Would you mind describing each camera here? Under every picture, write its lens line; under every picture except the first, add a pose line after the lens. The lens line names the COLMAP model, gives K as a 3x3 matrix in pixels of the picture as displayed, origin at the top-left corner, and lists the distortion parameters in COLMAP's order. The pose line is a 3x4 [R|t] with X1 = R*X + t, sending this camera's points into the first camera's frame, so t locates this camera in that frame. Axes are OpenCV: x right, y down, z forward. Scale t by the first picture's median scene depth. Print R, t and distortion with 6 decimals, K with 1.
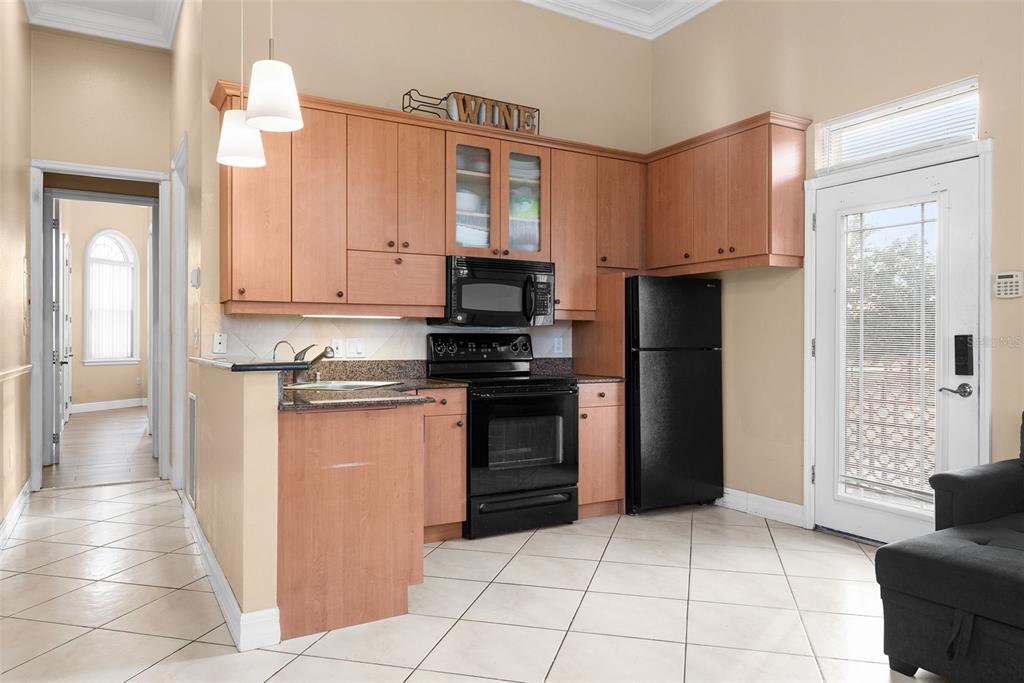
lens RADIAL K [[694.5, 0, 513.6], [0, 694.5, 342.9], [0, 0, 1]] dist [0.001794, 0.000623]
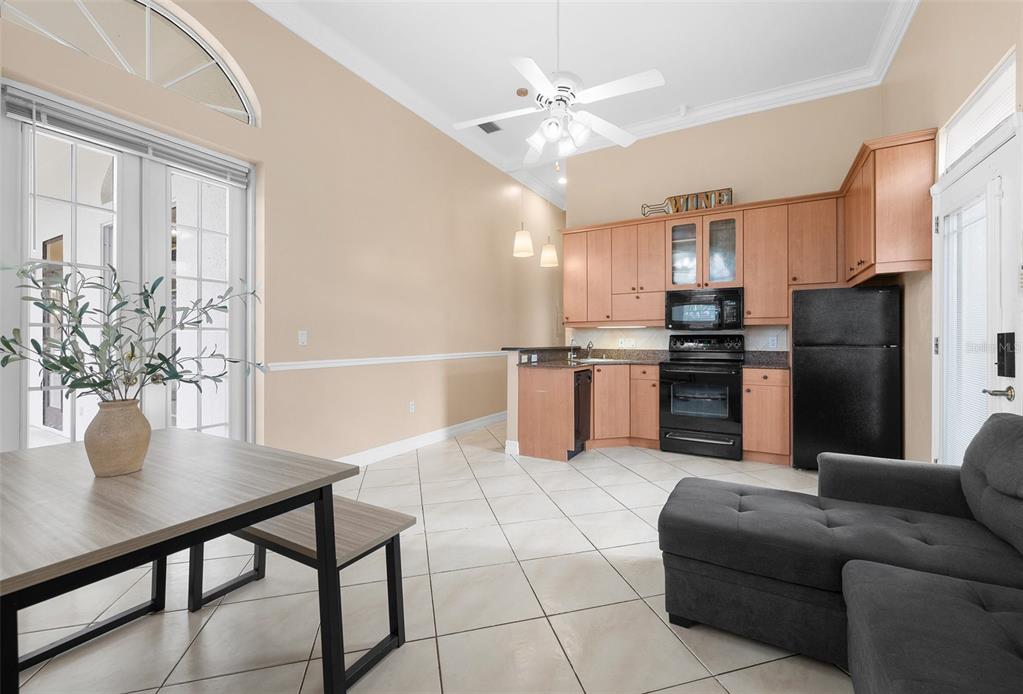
lens RADIAL K [[418.1, 0, 514.1], [0, 418.1, 340.1], [0, 0, 1]] dist [0.000774, 0.000057]
pose [[0.496337, 0.001708, -0.868128, 0.651693], [-0.004006, 0.999992, -0.000323, 0.001145], [0.868121, 0.003638, 0.496340, 0.137165]]
